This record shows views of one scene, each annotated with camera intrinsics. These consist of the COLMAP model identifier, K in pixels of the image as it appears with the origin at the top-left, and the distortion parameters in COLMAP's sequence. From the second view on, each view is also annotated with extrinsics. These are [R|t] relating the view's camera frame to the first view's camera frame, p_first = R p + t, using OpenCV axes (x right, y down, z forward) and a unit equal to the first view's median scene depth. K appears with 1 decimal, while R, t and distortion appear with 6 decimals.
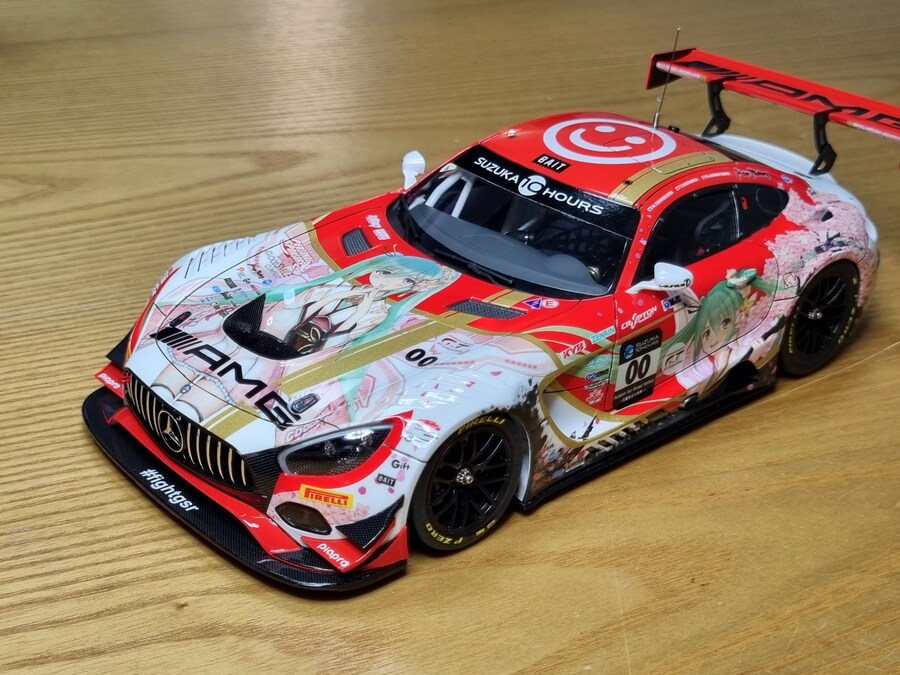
lens RADIAL K [[1427.3, 0, 427.7], [0, 1427.3, 339.8], [0, 0, 1]] dist [-0.007153, 0.000000]
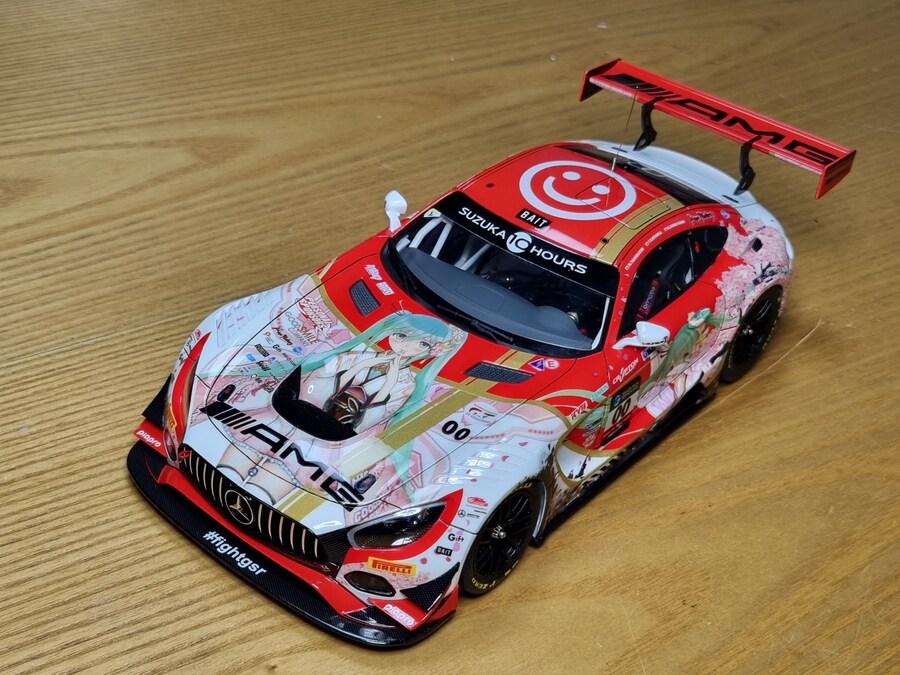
lens RADIAL K [[1427.3, 0, 440.1], [0, 1427.3, 339.9], [0, 0, 1]] dist [-0.007153, 0.000000]
pose [[0.985310, -0.044451, 0.164887, -0.190854], [0.019703, 0.988673, 0.148789, -0.216767], [-0.169633, -0.143355, 0.975025, -0.101155]]
